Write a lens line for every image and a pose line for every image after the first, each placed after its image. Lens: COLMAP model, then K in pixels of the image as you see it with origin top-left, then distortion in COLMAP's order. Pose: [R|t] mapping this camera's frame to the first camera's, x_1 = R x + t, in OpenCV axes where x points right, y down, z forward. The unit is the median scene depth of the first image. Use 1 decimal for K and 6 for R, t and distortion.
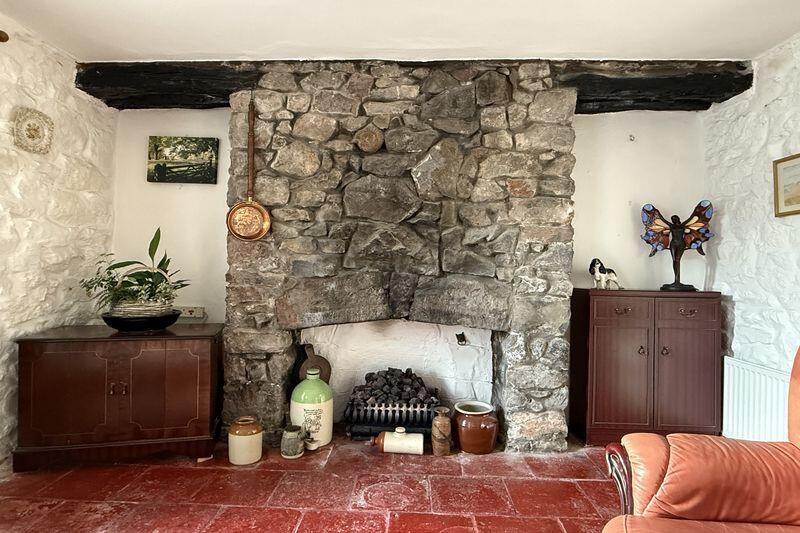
lens RADIAL K [[468.7, 0, 398.2], [0, 468.7, 263.2], [0, 0, 1]] dist [0.003051, -0.000358]
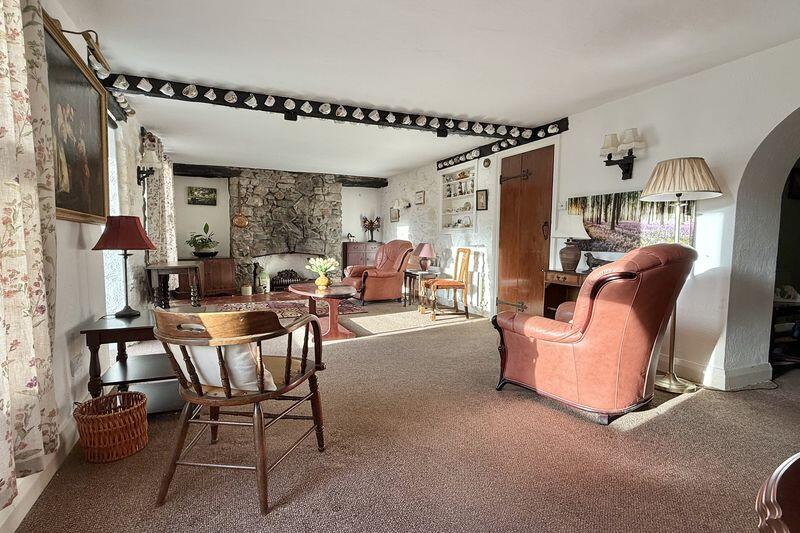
lens RADIAL K [[405.0, 0, 403.4], [0, 405.0, 274.9], [0, 0, 1]] dist [-0.004243, -0.001853]
pose [[0.897292, -0.050732, 0.438512, -0.536760], [0.002707, 0.993988, 0.109455, -0.029149], [-0.441428, -0.097026, 0.892035, -1.856886]]
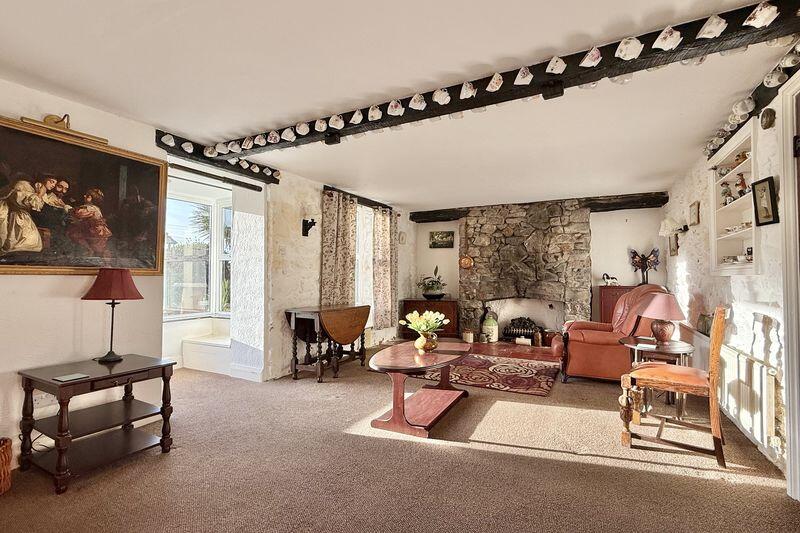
lens RADIAL K [[384.0, 0, 397.0], [0, 384.0, 261.0], [0, 0, 1]] dist [0.002592, -0.000189]
pose [[0.903979, -0.032480, -0.426340, 0.306530], [0.021279, 0.999293, -0.031011, -0.036428], [0.427046, 0.018961, 0.904031, -1.335454]]
